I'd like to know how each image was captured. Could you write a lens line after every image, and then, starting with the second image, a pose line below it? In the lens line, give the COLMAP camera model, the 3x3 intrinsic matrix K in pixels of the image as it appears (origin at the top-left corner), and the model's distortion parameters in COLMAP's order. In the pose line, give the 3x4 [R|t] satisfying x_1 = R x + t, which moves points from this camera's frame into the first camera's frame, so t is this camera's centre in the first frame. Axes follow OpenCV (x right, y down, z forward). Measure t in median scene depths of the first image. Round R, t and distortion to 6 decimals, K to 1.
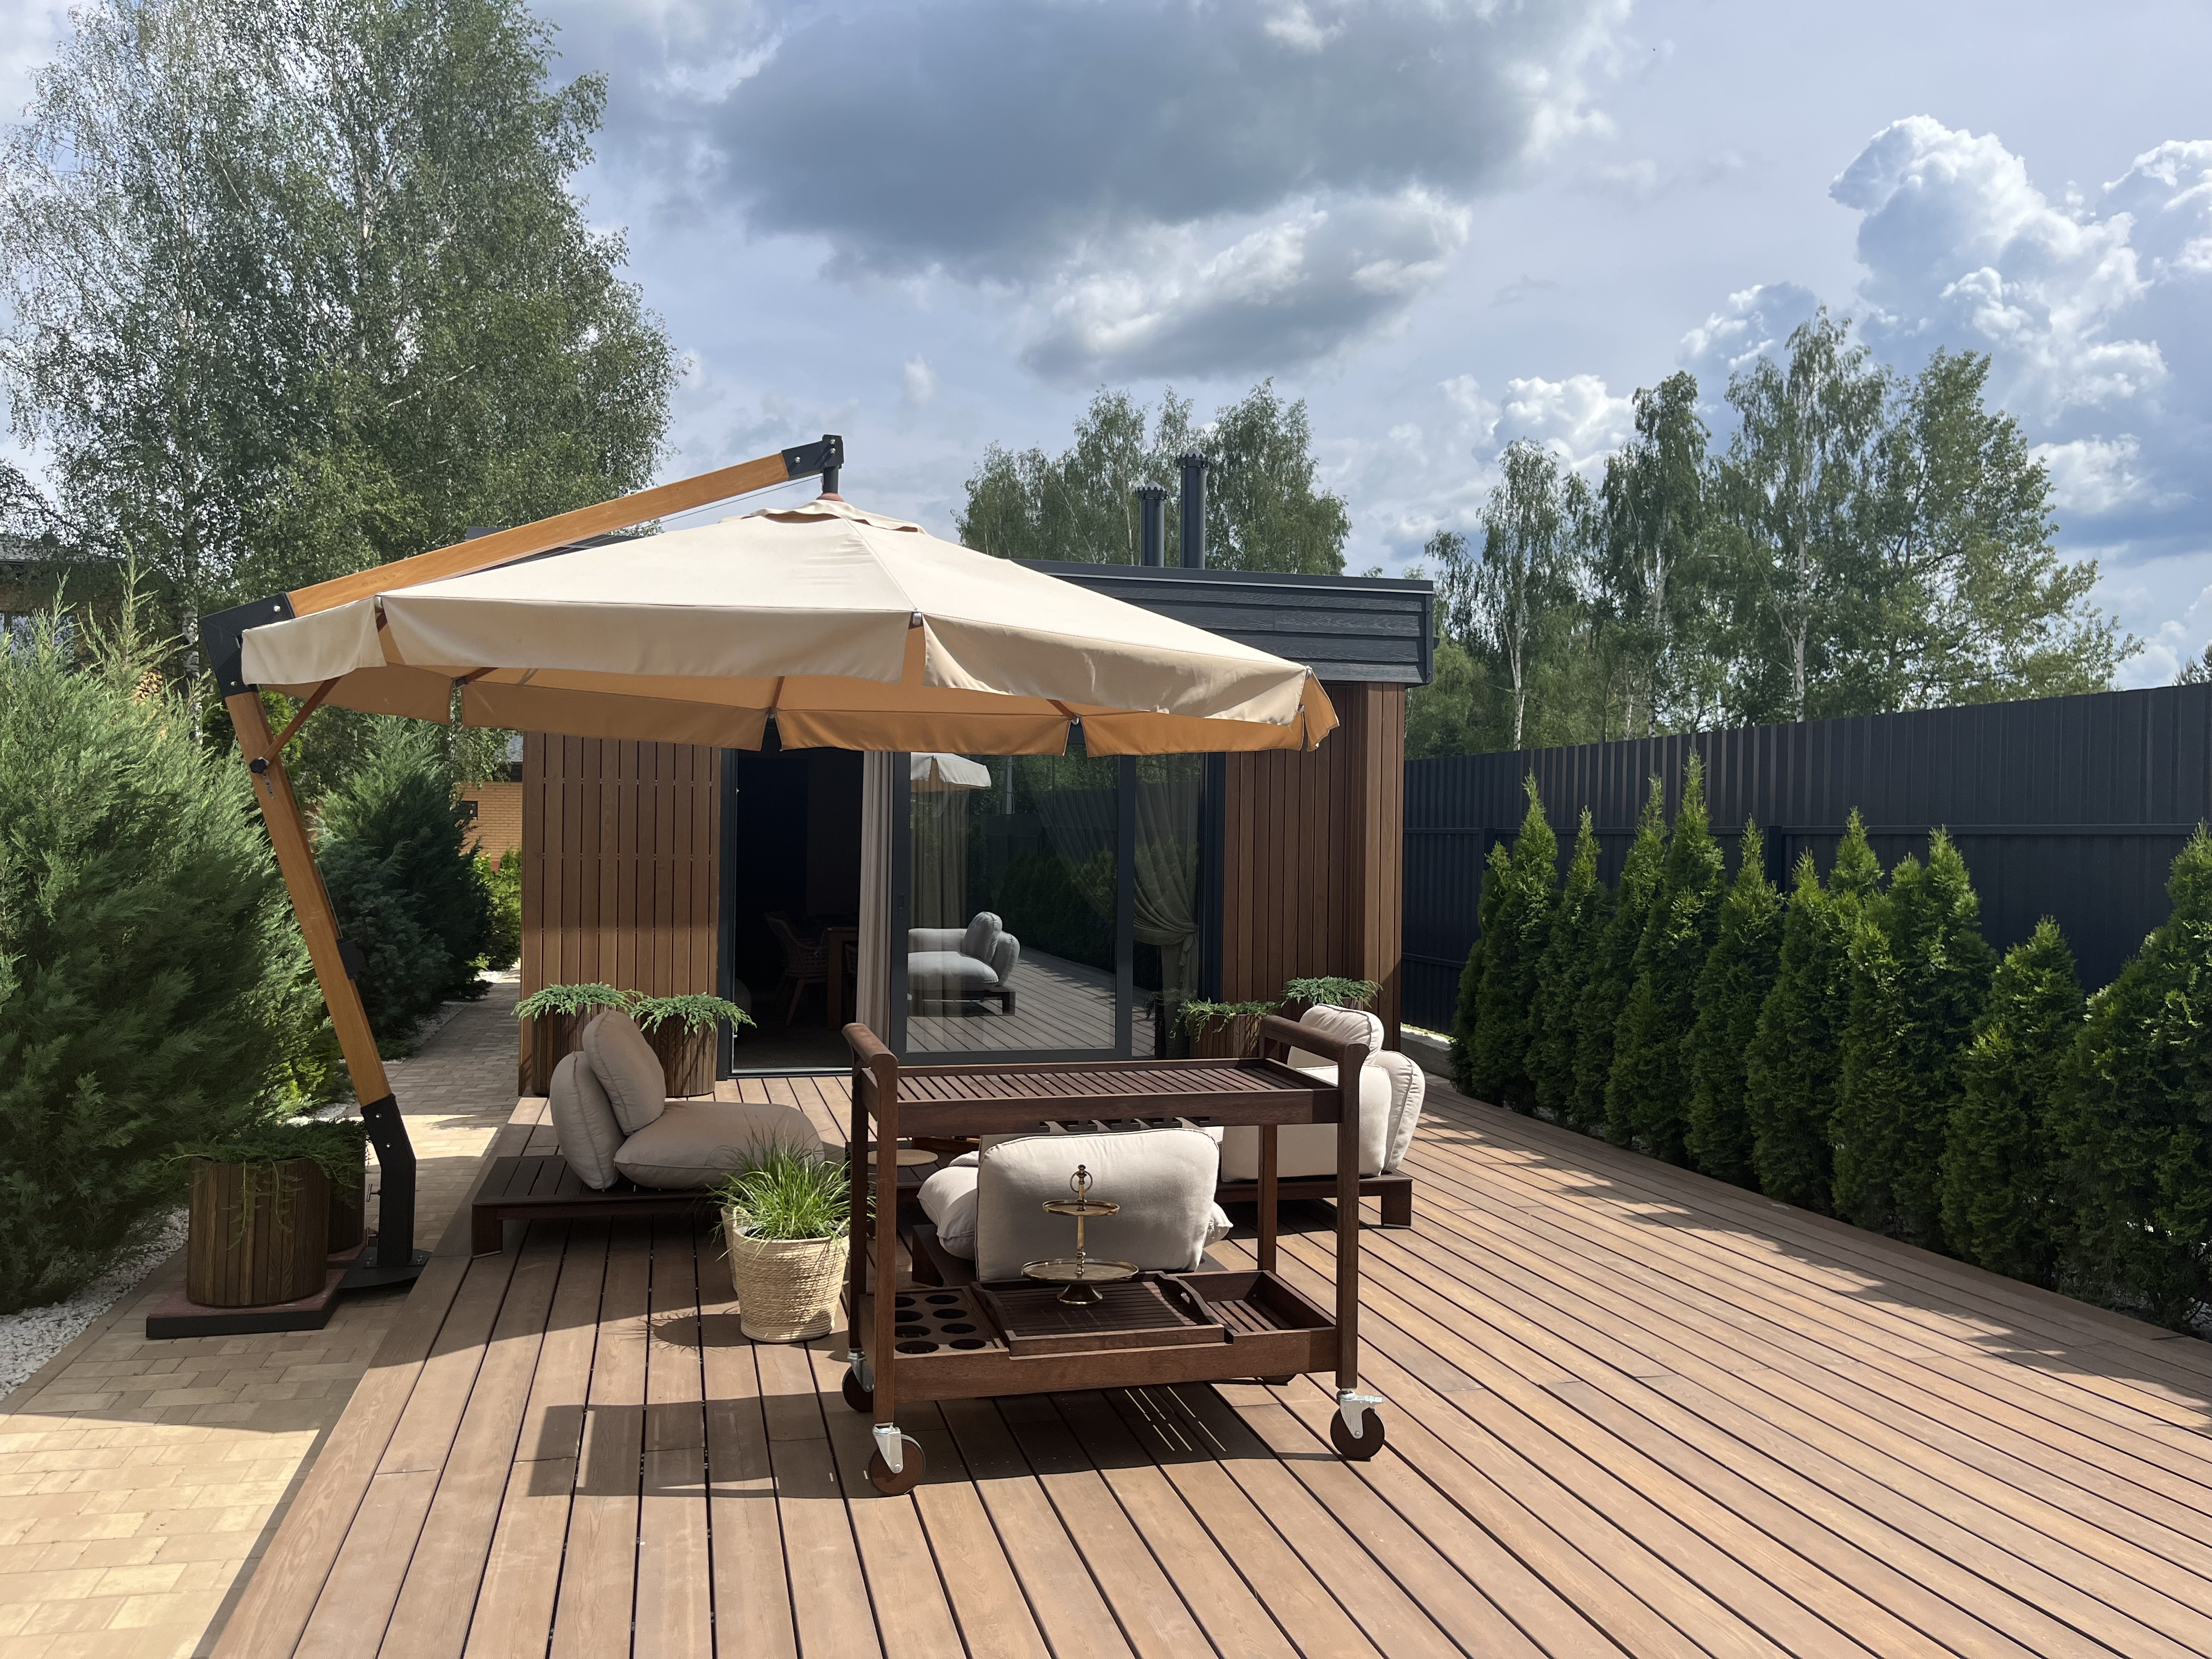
lens RADIAL K [[1684.7, 0, 1106.0], [0, 1684.7, 829.5], [0, 0, 1]] dist [0.075913, -0.095203]
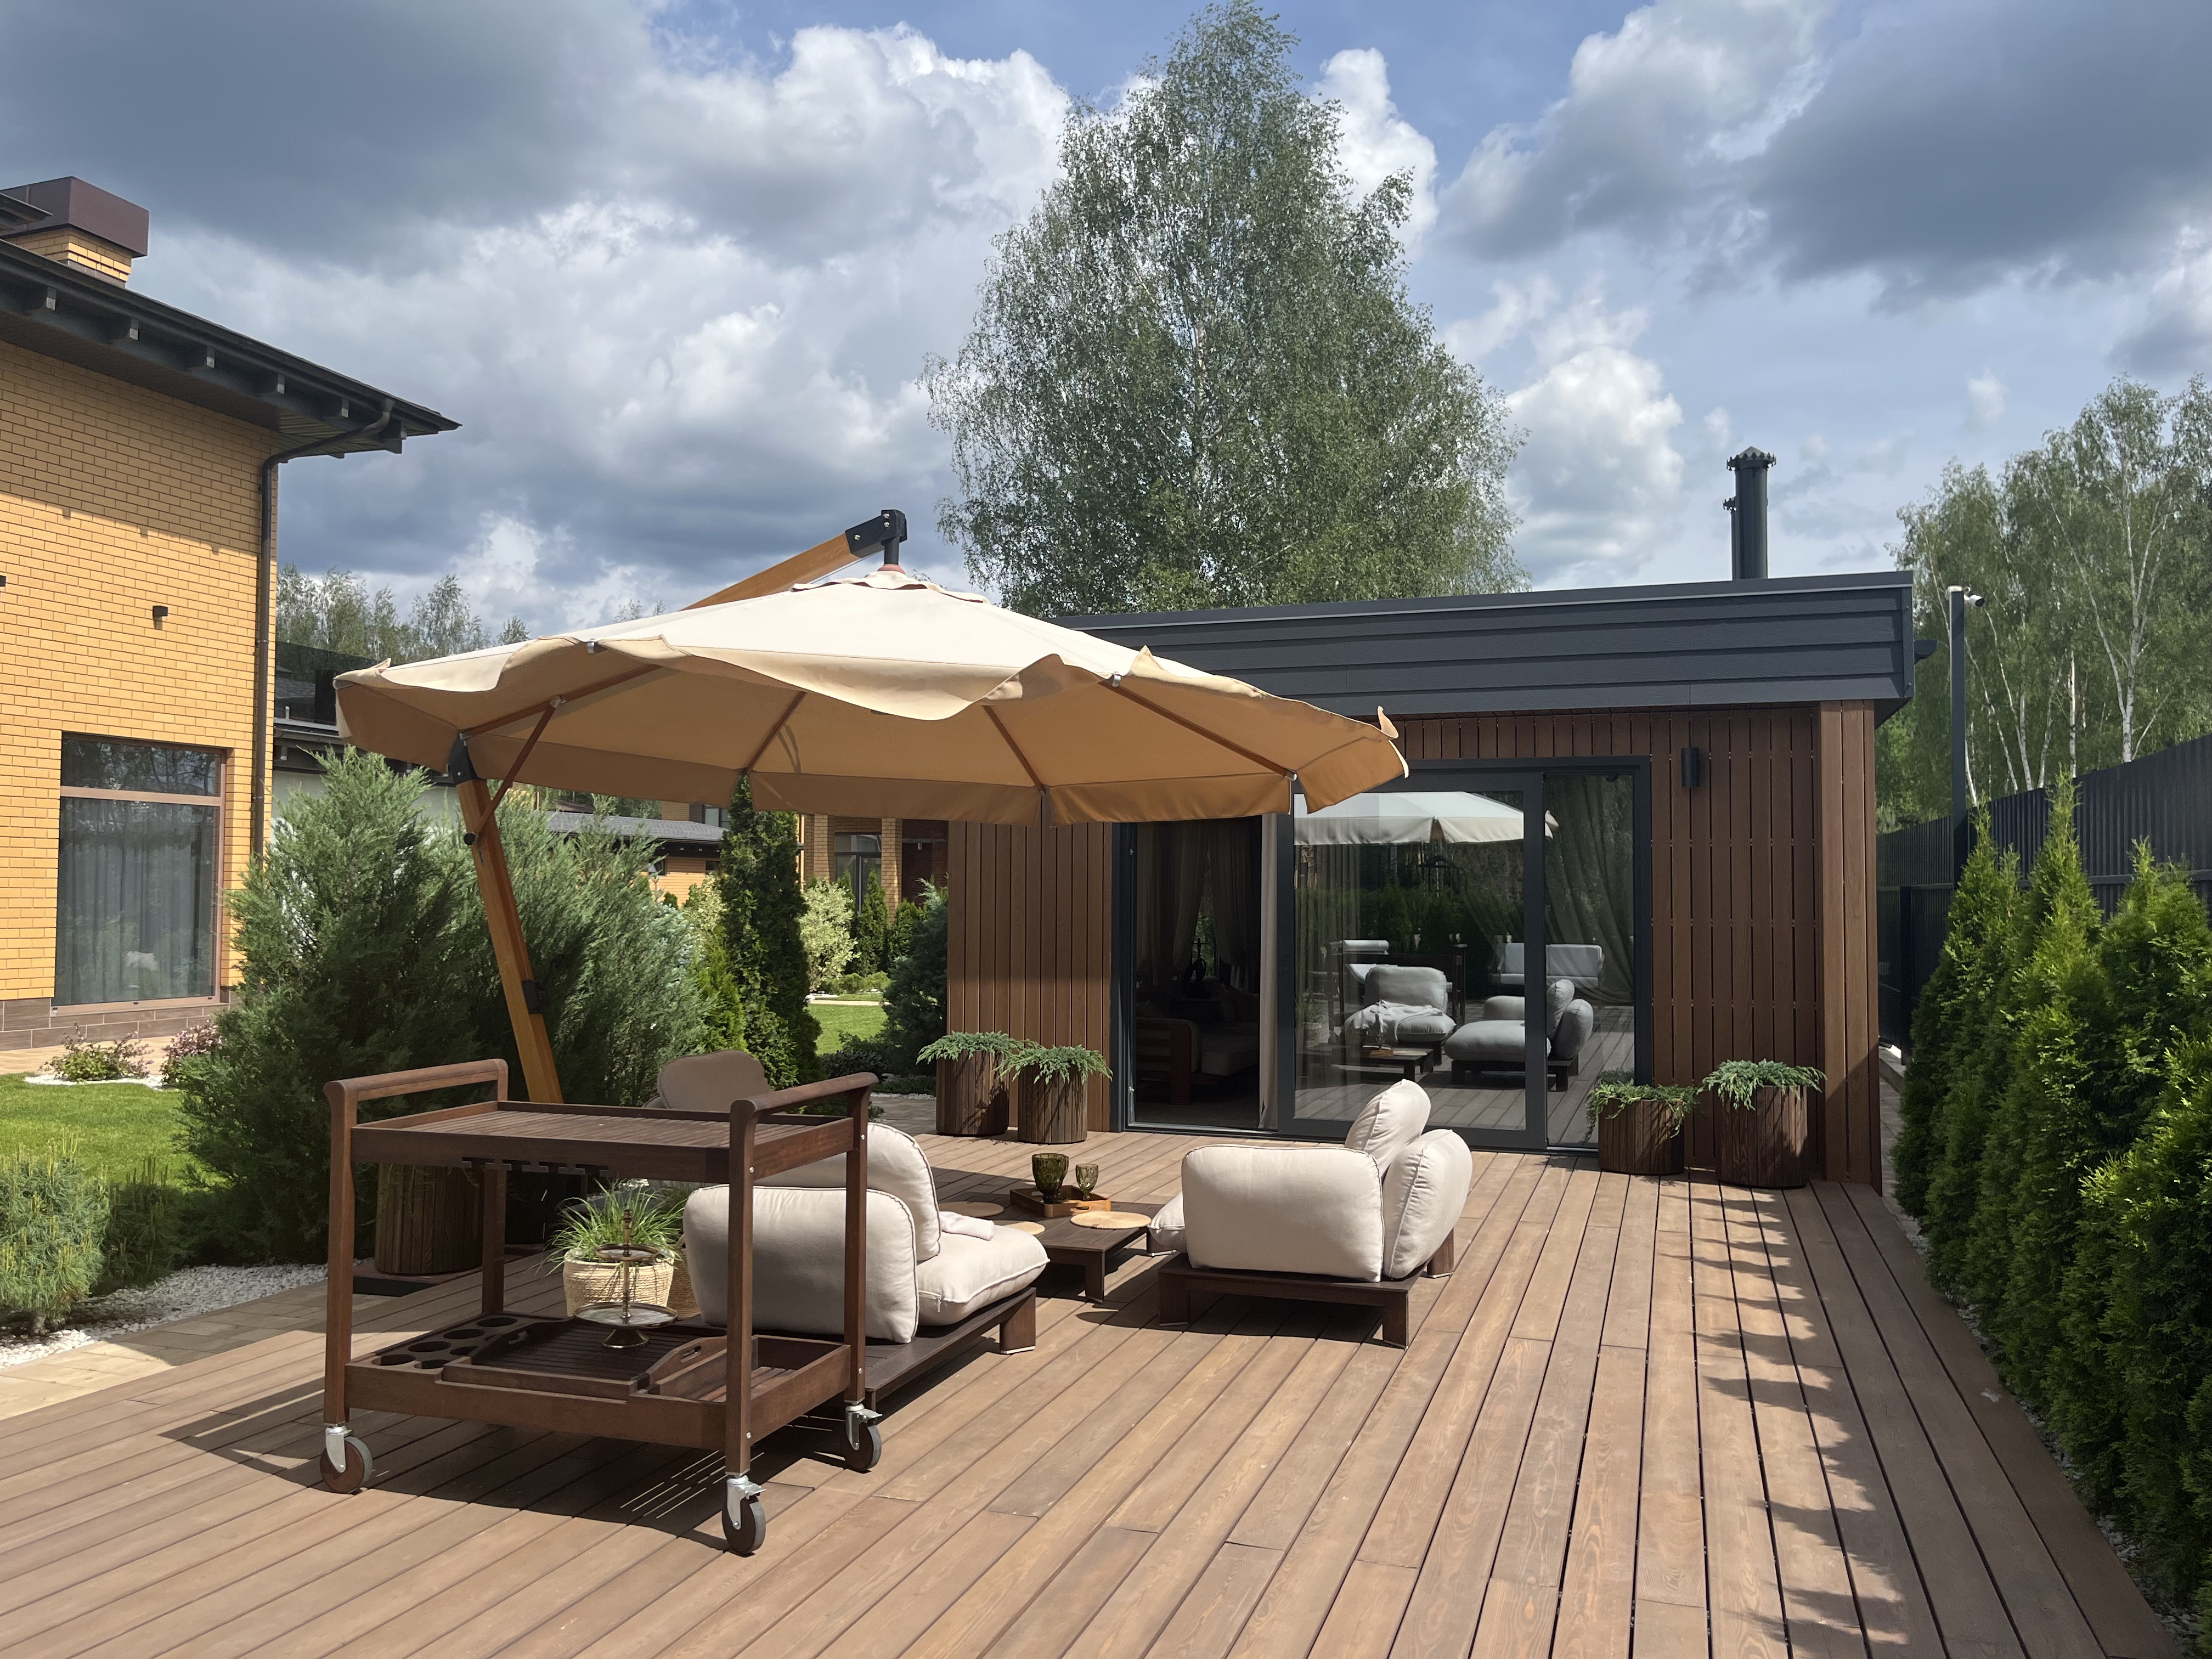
lens RADIAL K [[1684.7, 0, 1106.0], [0, 1684.7, 829.5], [0, 0, 1]] dist [0.075913, -0.095203]
pose [[0.837188, -0.028104, -0.546193, 0.645235], [0.006419, 0.999115, -0.041570, 0.013675], [0.546878, 0.031296, 0.836627, 0.249447]]
